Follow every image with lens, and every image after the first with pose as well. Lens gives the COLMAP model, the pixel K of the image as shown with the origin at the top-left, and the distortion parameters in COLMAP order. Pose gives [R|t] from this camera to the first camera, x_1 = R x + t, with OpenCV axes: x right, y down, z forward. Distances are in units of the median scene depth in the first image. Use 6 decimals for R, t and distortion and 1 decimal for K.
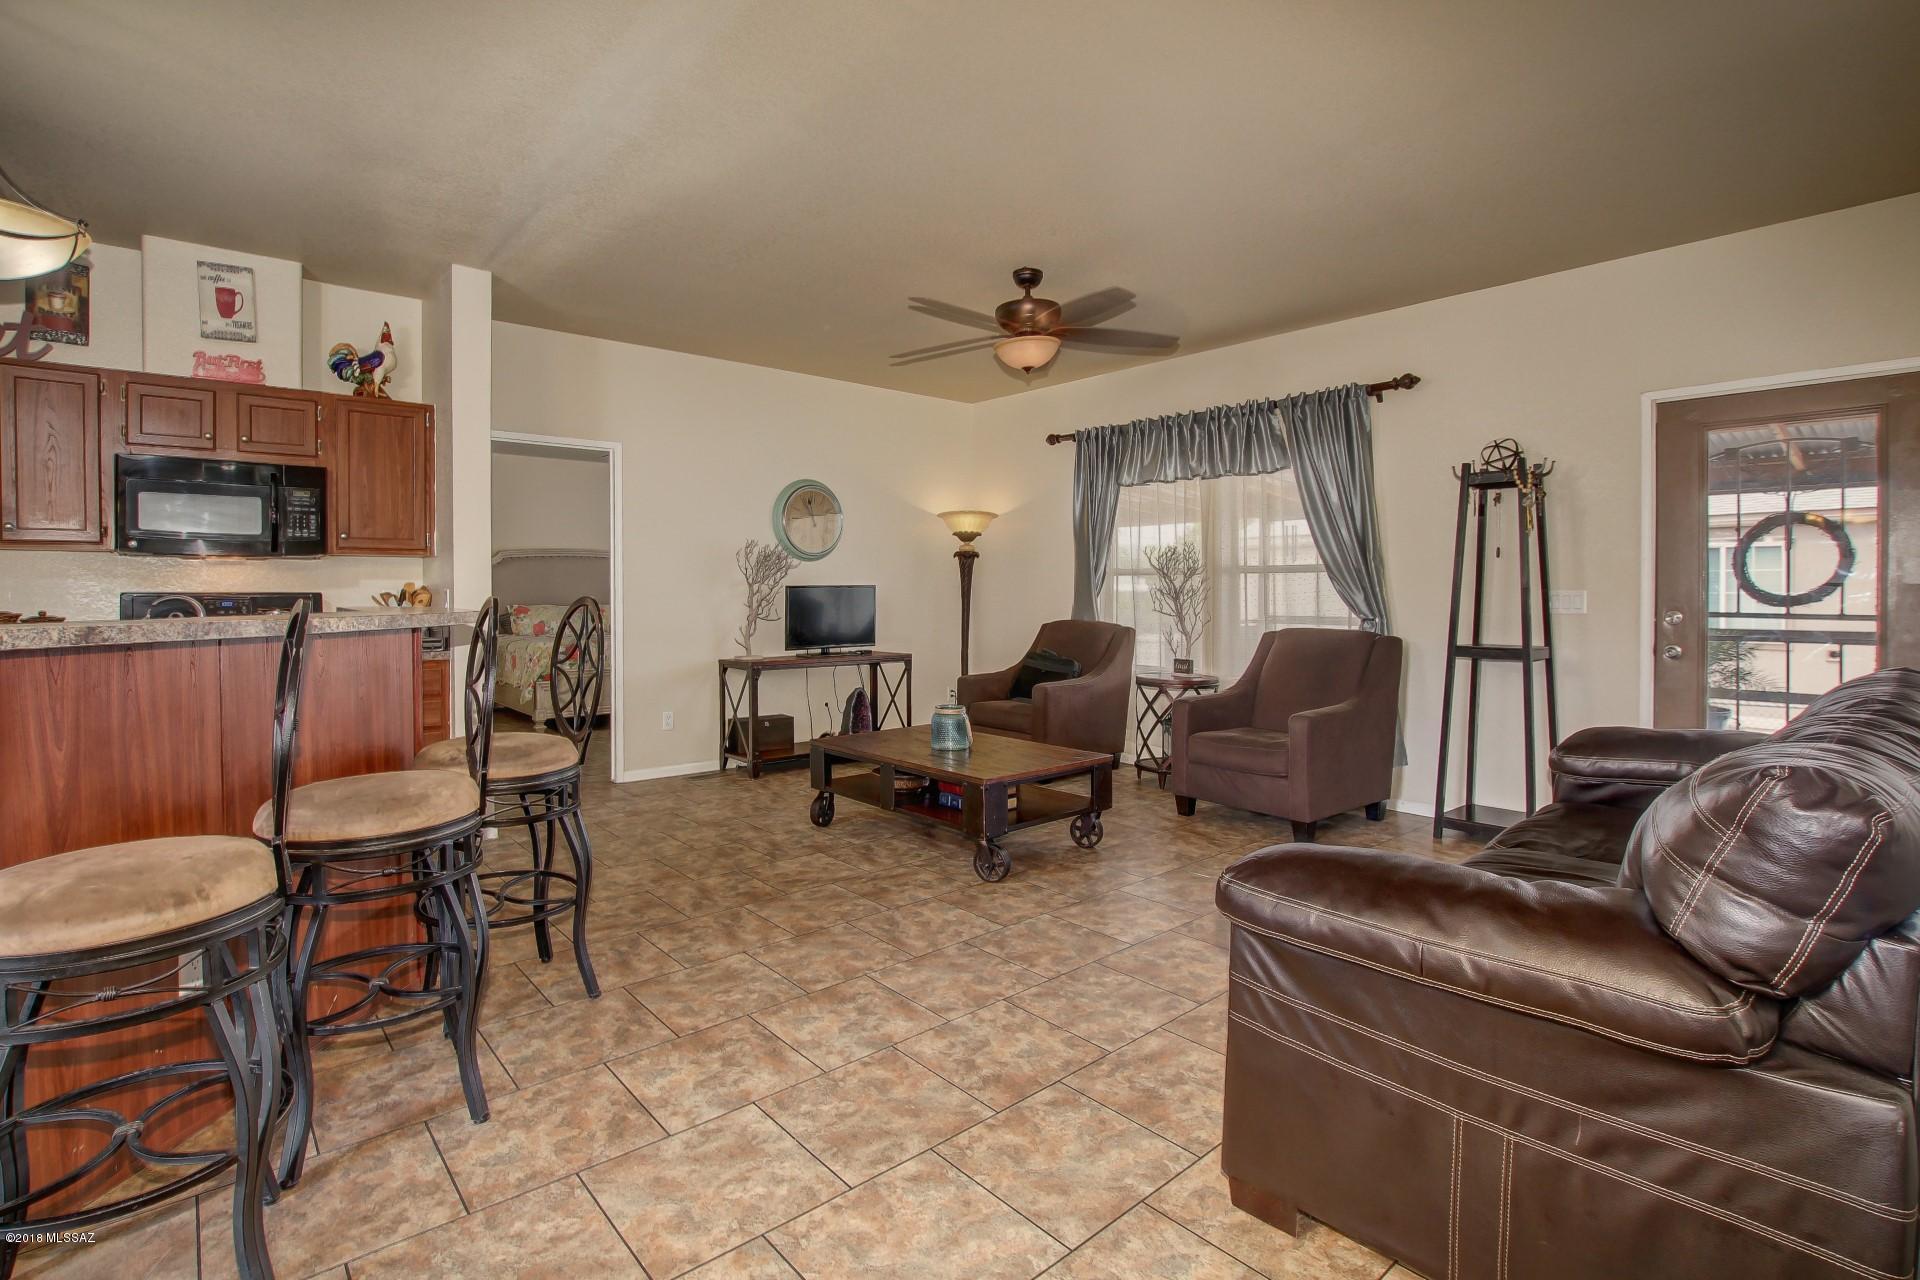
lens RADIAL K [[906.7, 0, 957.9], [0, 906.7, 601.8], [0, 0, 1]] dist [-0.031937, 0.000678]
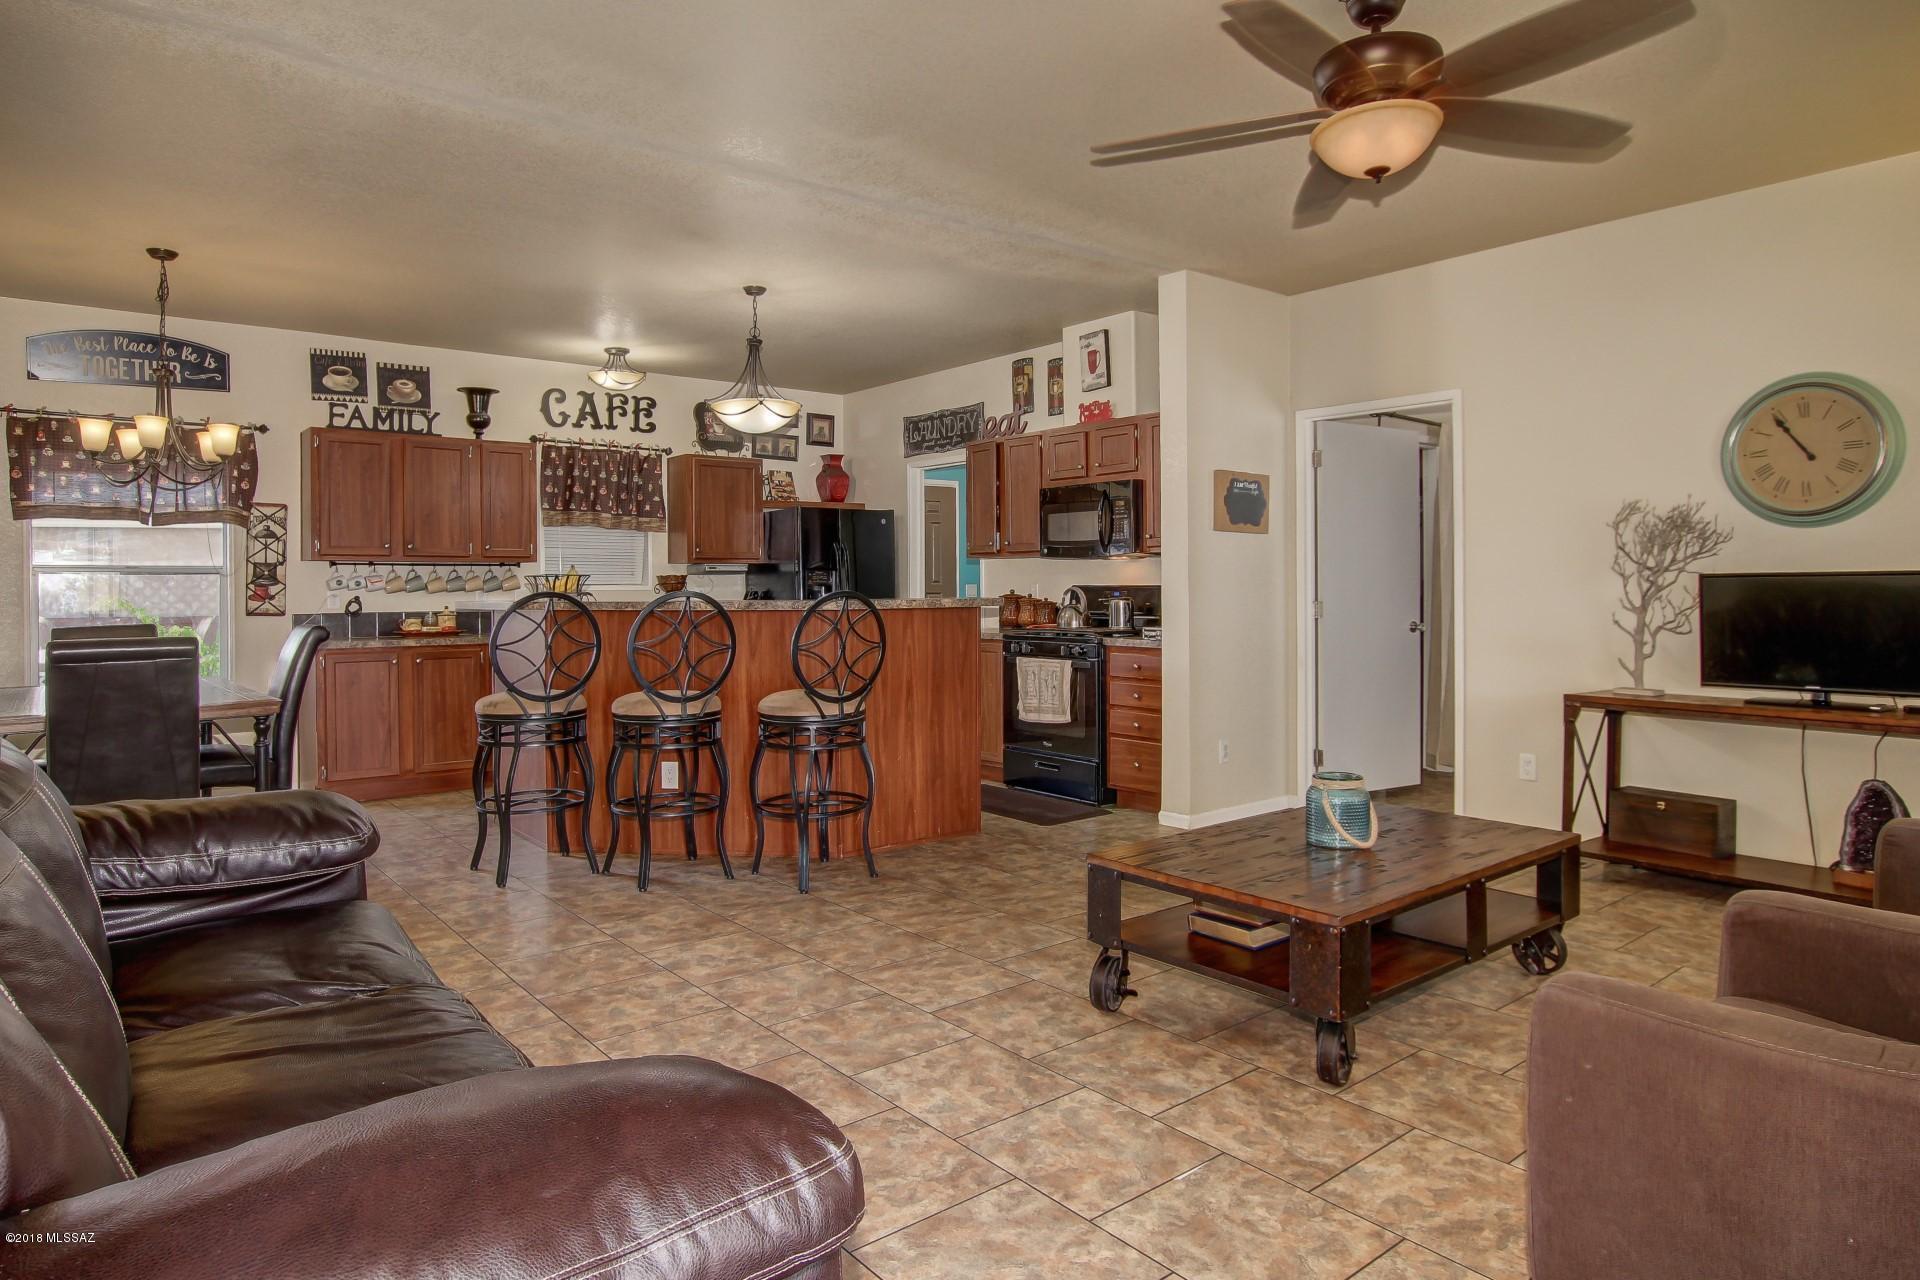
lens RADIAL K [[1127.8, 0, 933.0], [0, 1127.8, 592.5], [0, 0, 1]] dist [-0.017746, 0.001187]
pose [[-0.043325, 0.005910, -0.999044, 0.760954], [-0.008222, 0.999947, 0.006272, -0.008685], [0.999027, 0.008486, -0.043274, 0.772222]]
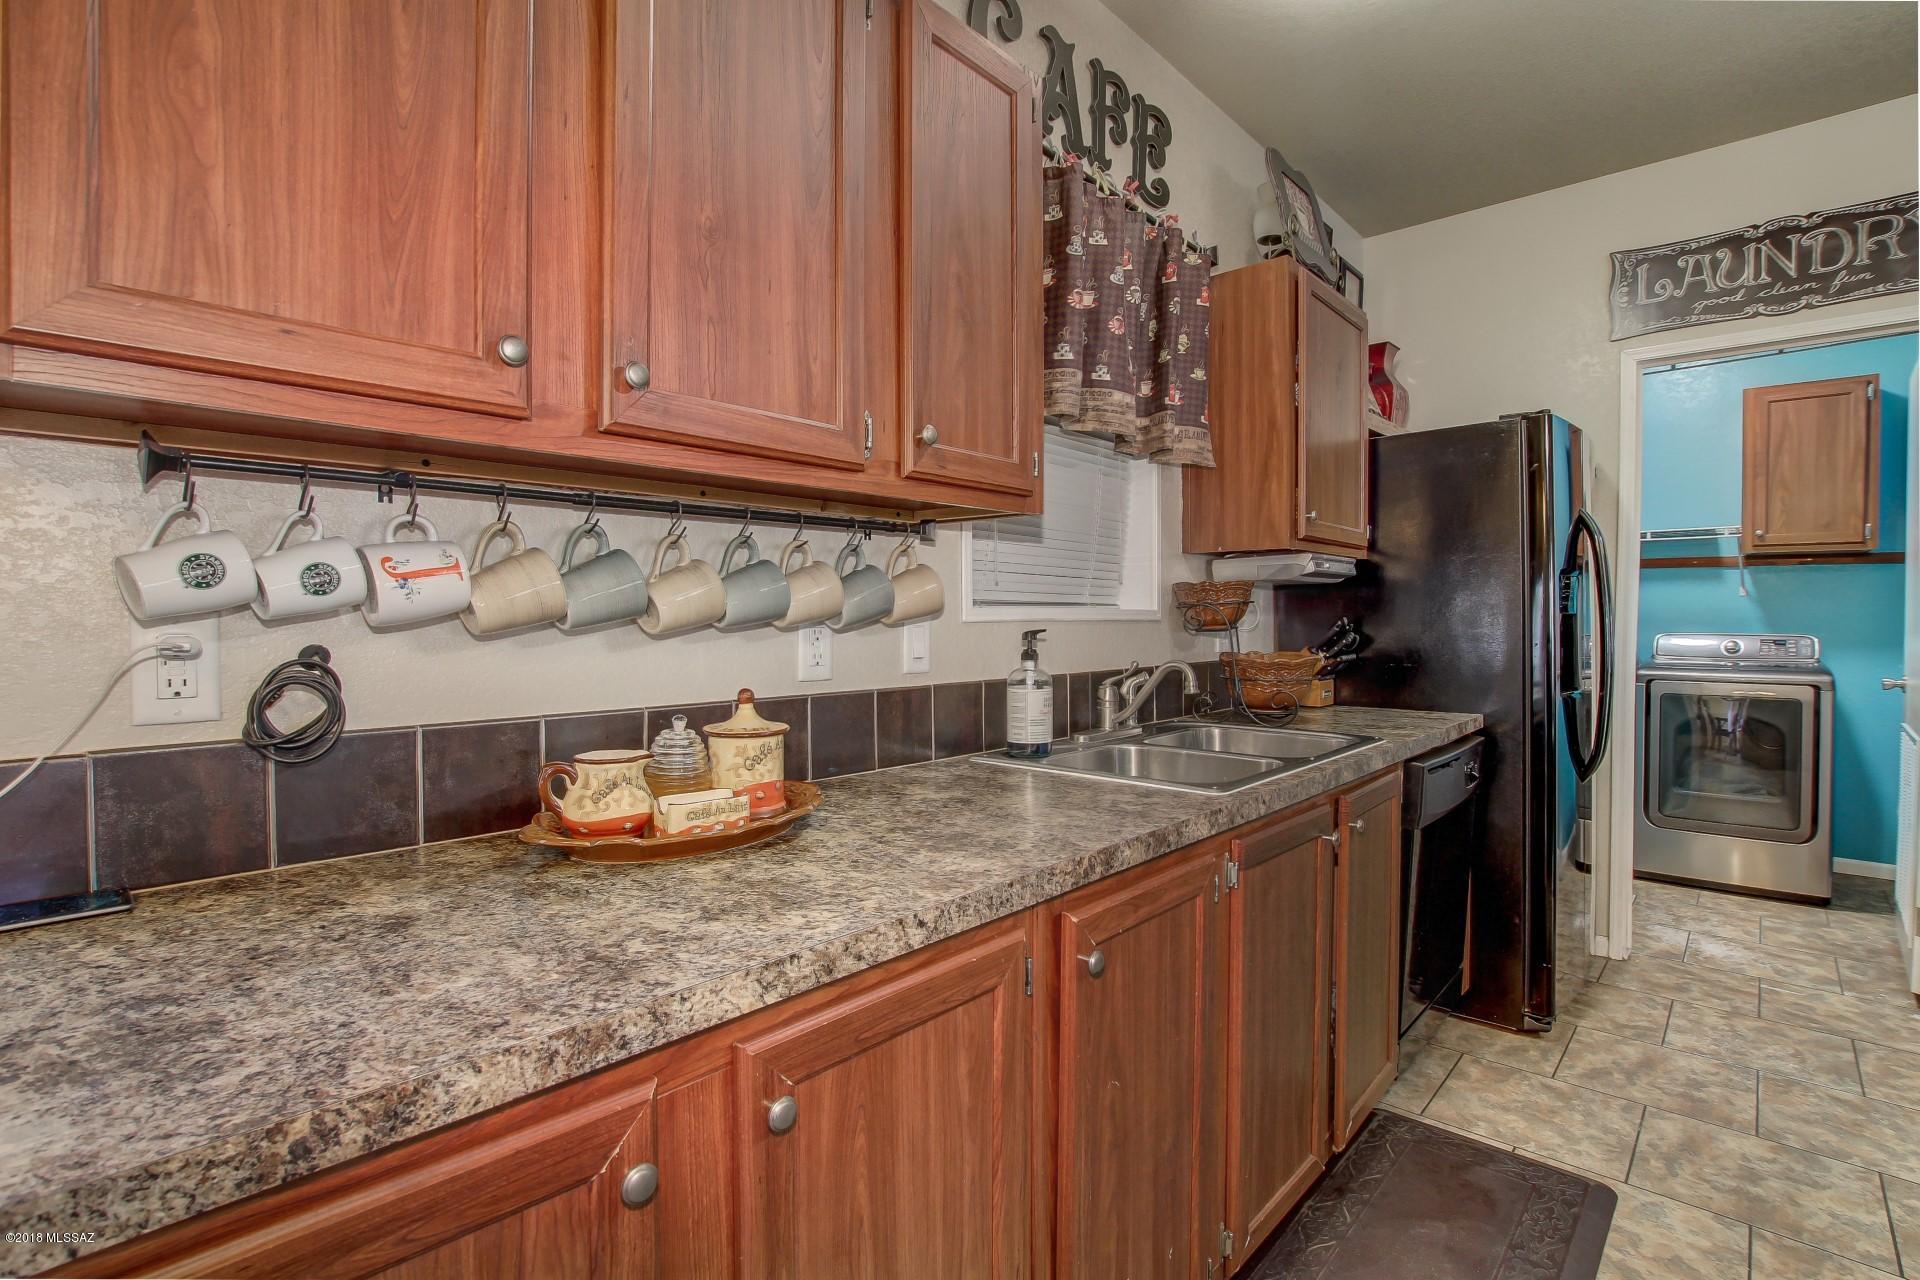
lens RADIAL K [[895.5, 0, 948.9], [0, 895.5, 628.2], [0, 0, 1]] dist [-0.042269, 0.009494]
pose [[0.101710, 0.018472, -0.994643, -0.537671], [-0.016052, 0.999728, 0.016925, 0.001031], [0.994685, 0.014245, 0.101978, 0.035459]]
